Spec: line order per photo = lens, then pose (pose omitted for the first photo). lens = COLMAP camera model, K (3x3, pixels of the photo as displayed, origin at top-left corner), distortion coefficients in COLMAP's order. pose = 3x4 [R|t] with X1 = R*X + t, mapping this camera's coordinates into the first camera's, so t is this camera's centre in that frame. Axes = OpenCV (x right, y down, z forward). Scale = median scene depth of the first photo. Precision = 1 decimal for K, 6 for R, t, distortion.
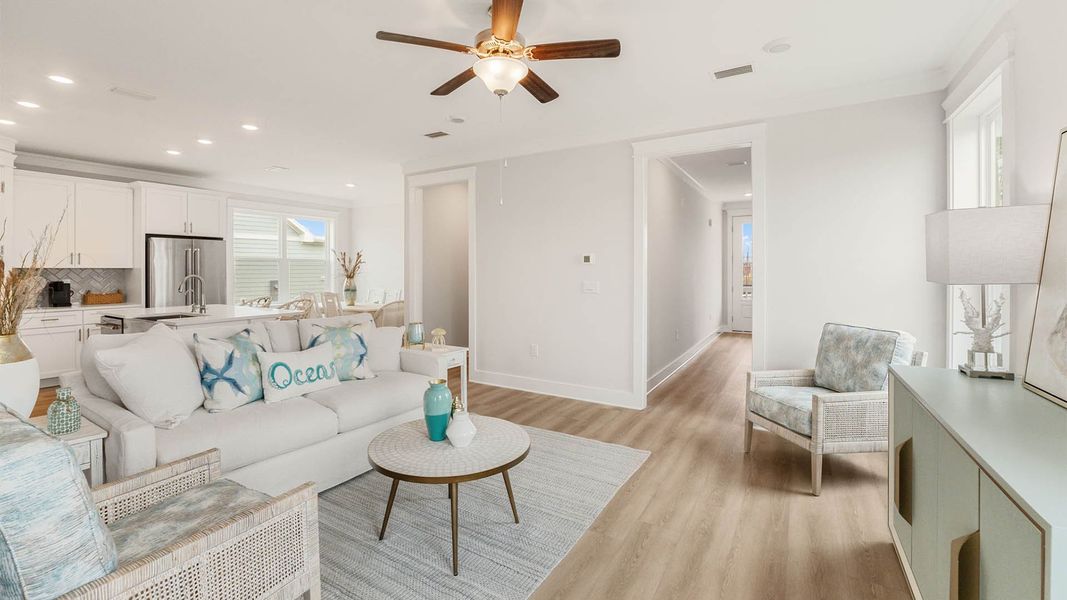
lens RADIAL K [[443.0, 0, 527.4], [0, 443.0, 272.1], [0, 0, 1]] dist [-0.014747, -0.000194]
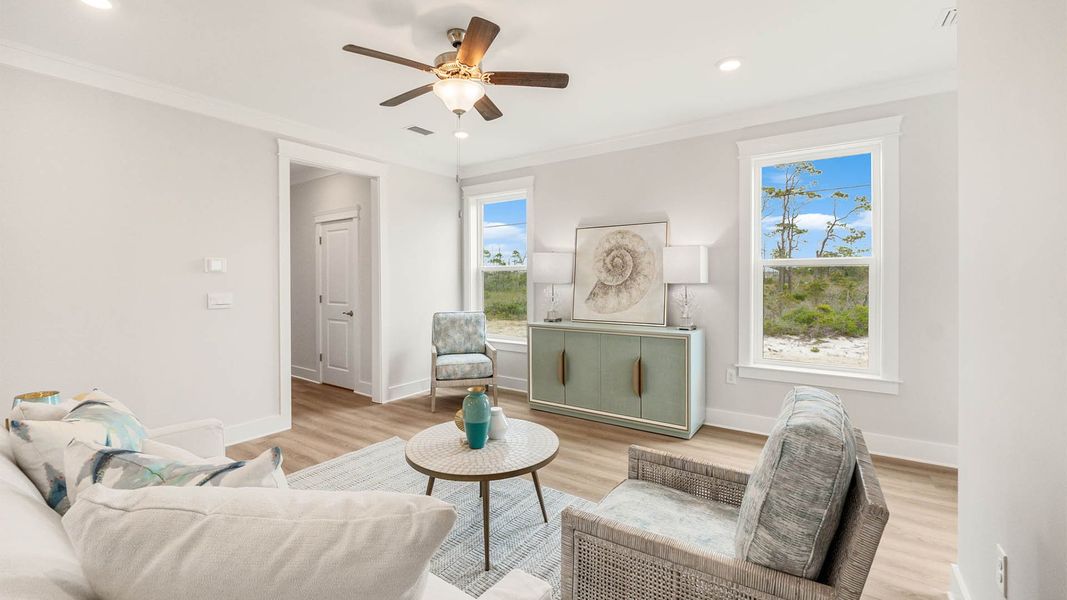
lens RADIAL K [[448.3, 0, 533.5], [0, 448.3, 287.0], [0, 0, 1]] dist [-0.014018, -0.000230]
pose [[0.073233, -0.023534, 0.997037, -0.871381], [0.005469, 0.999716, 0.023196, -0.006801], [-0.997300, 0.003754, 0.073341, 0.577159]]
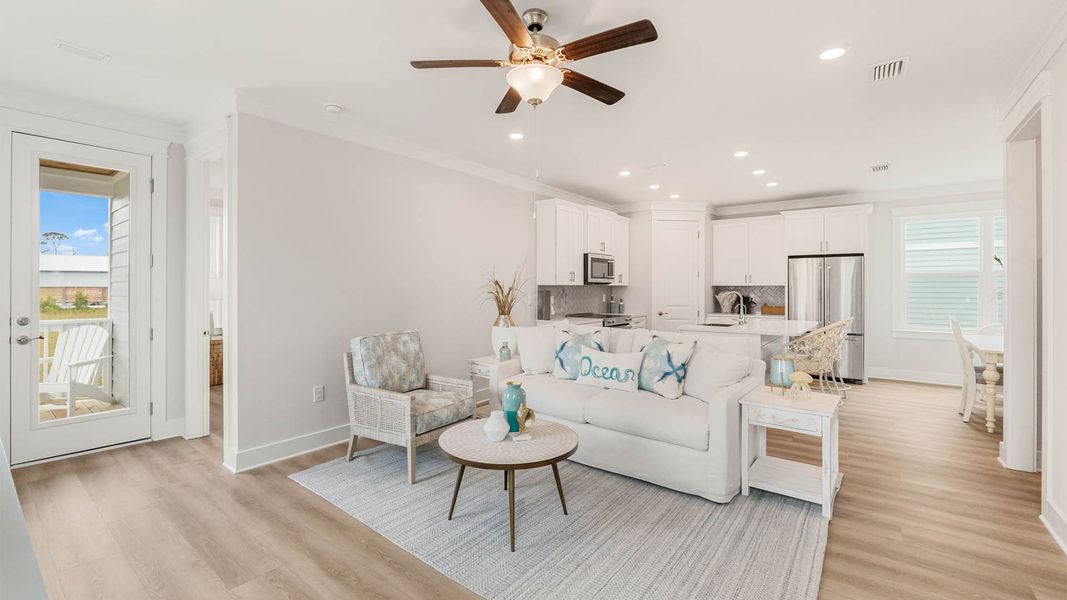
lens RADIAL K [[448.3, 0, 533.5], [0, 448.3, 287.0], [0, 0, 1]] dist [-0.014018, -0.000230]
pose [[-0.108294, 0.000146, -0.994119, 0.702097], [-0.004739, 0.999989, 0.000663, -0.005225], [0.994108, 0.004783, -0.108292, 0.855654]]
